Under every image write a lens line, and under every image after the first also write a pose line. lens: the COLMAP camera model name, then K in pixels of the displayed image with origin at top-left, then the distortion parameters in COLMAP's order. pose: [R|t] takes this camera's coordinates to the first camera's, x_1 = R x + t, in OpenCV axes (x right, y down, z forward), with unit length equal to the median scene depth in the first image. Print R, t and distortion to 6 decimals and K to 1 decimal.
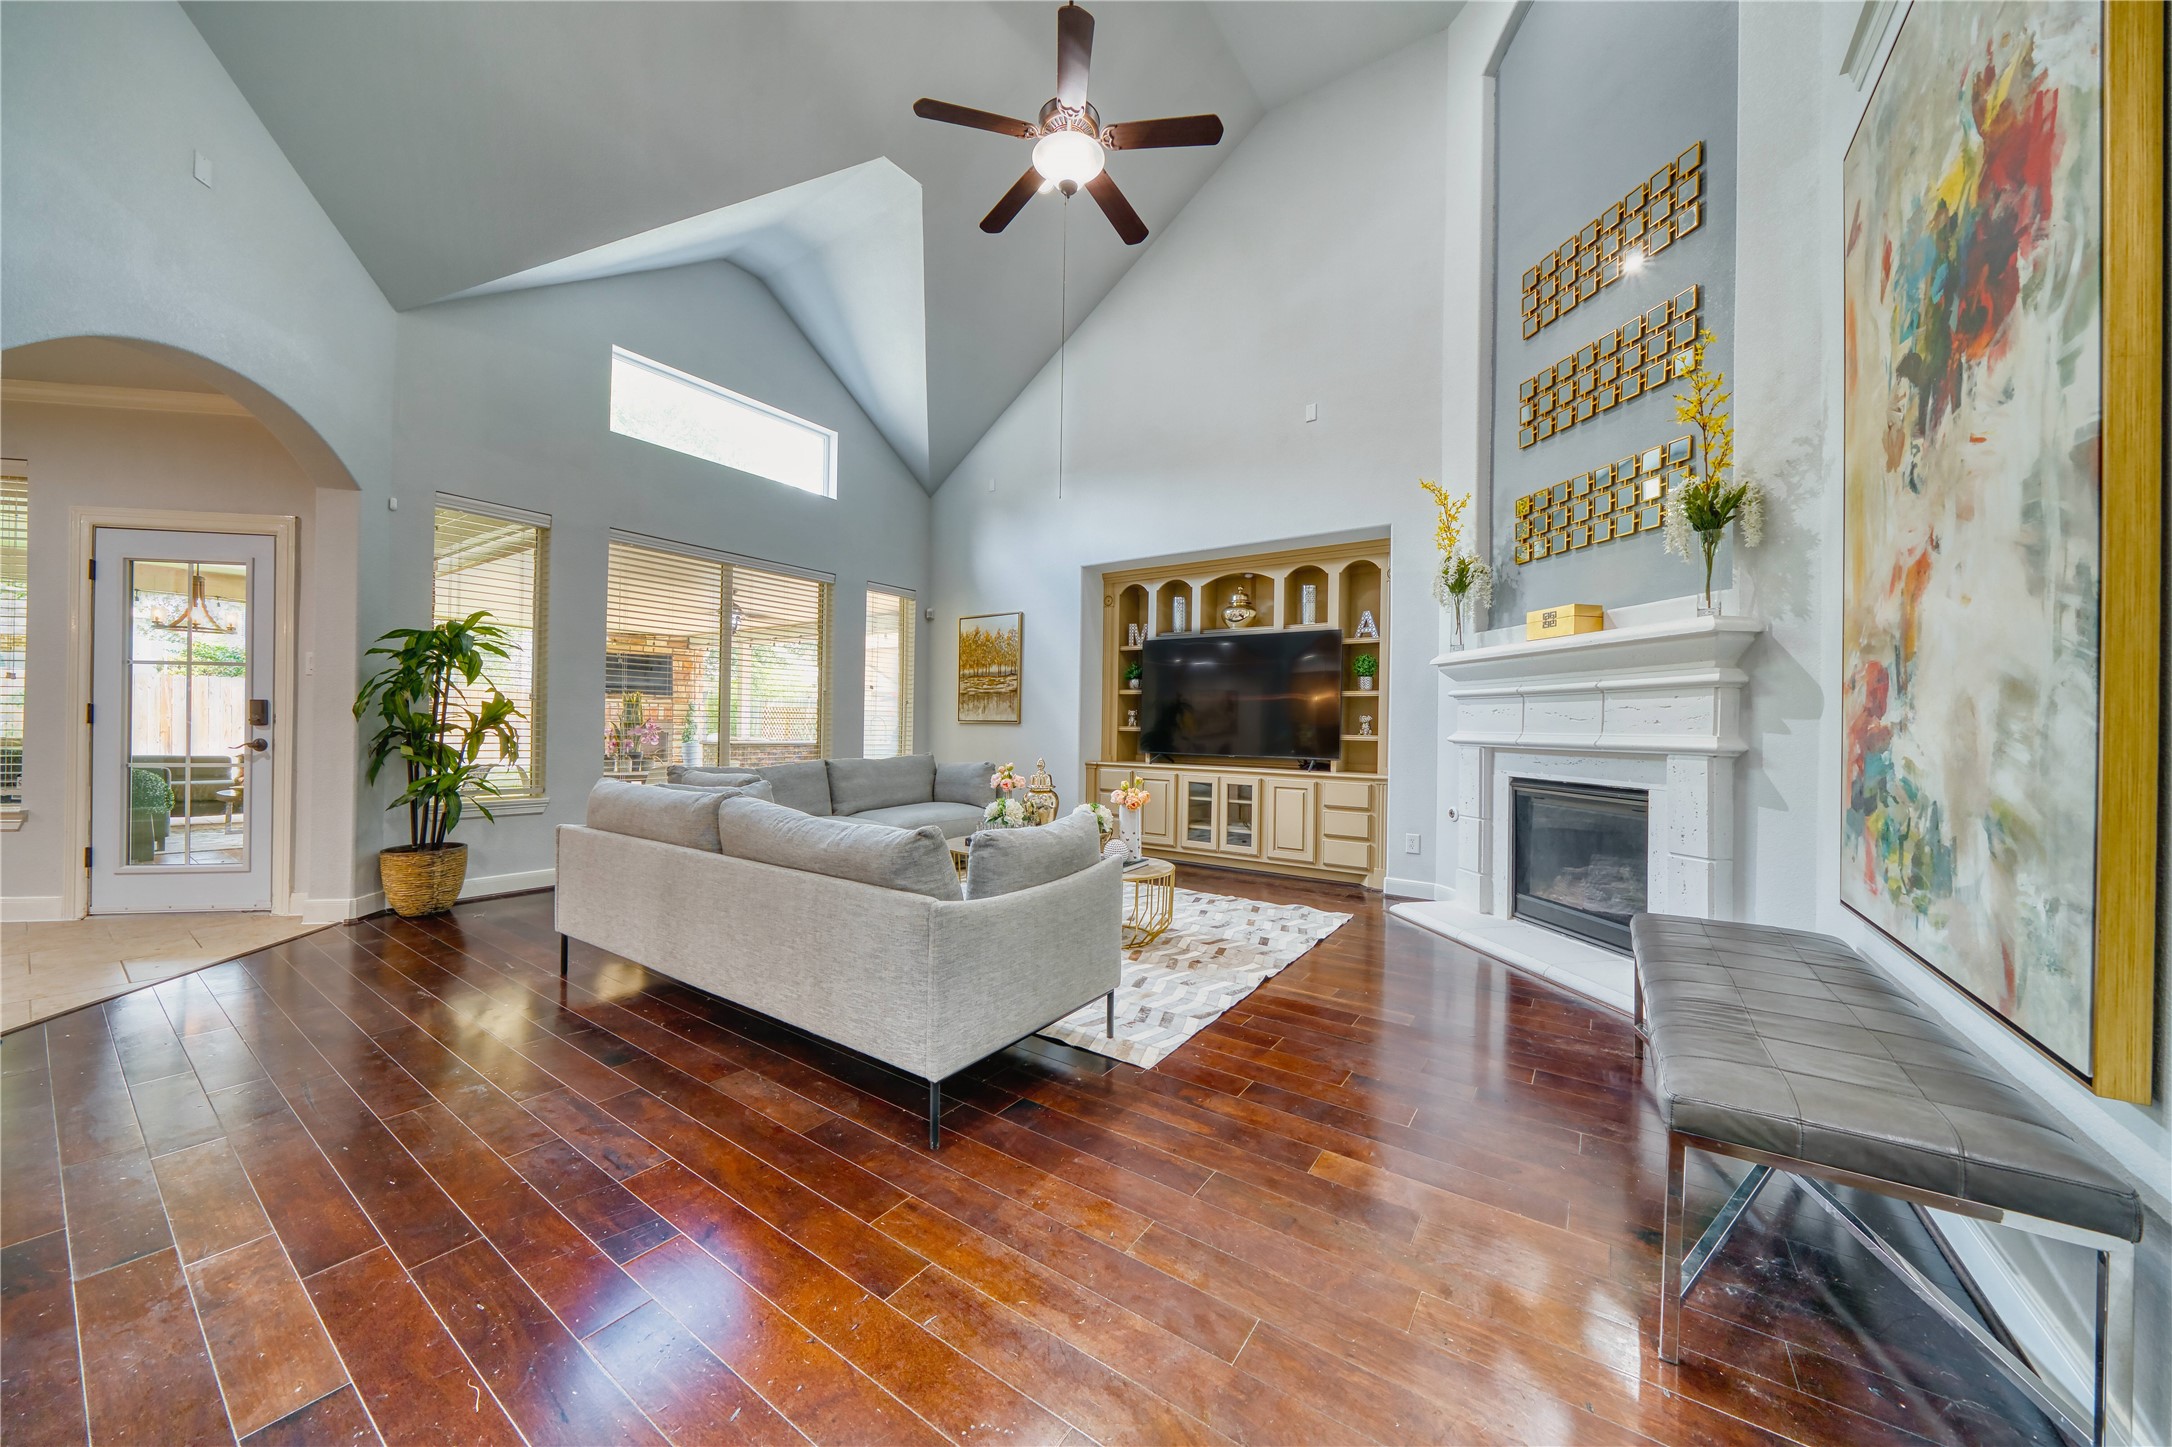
lens RADIAL K [[754.3, 0, 1082.4], [0, 754.3, 728.6], [0, 0, 1]] dist [-0.006476, -0.000064]
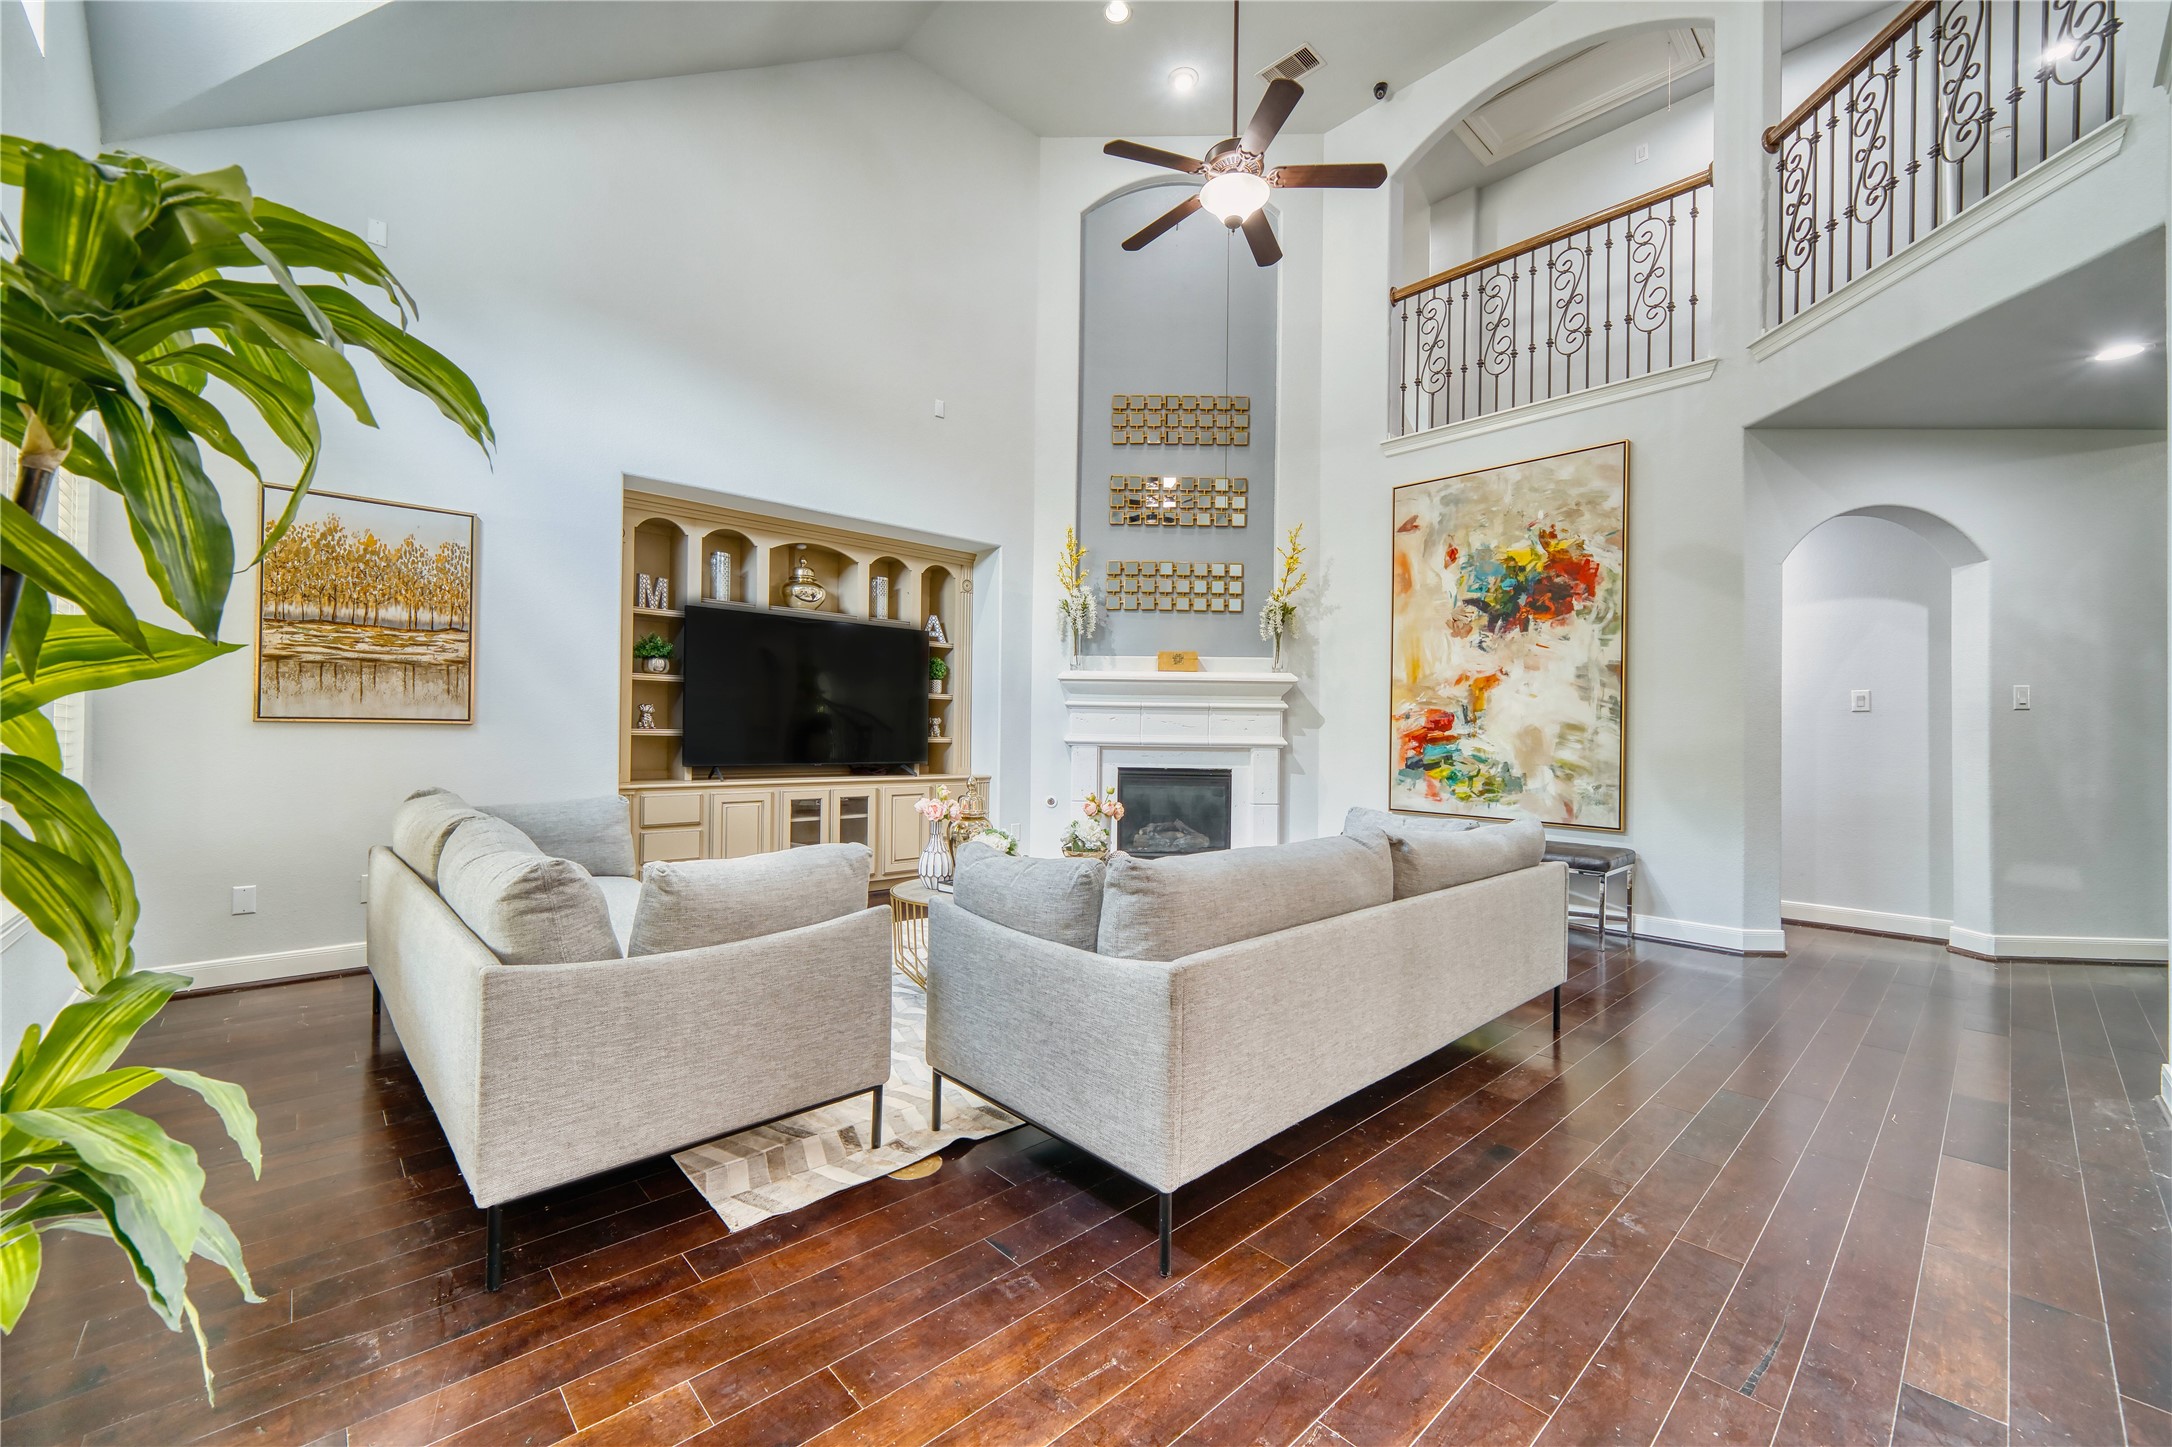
lens RADIAL K [[866.0, 0, 1086.9], [0, 866.0, 729.2], [0, 0, 1]] dist [-0.003058, 0.000927]
pose [[0.208092, -0.008013, 0.978077, -0.707431], [-0.007246, 0.999926, 0.009734, -0.014547], [-0.978083, -0.009113, 0.208018, 0.537162]]
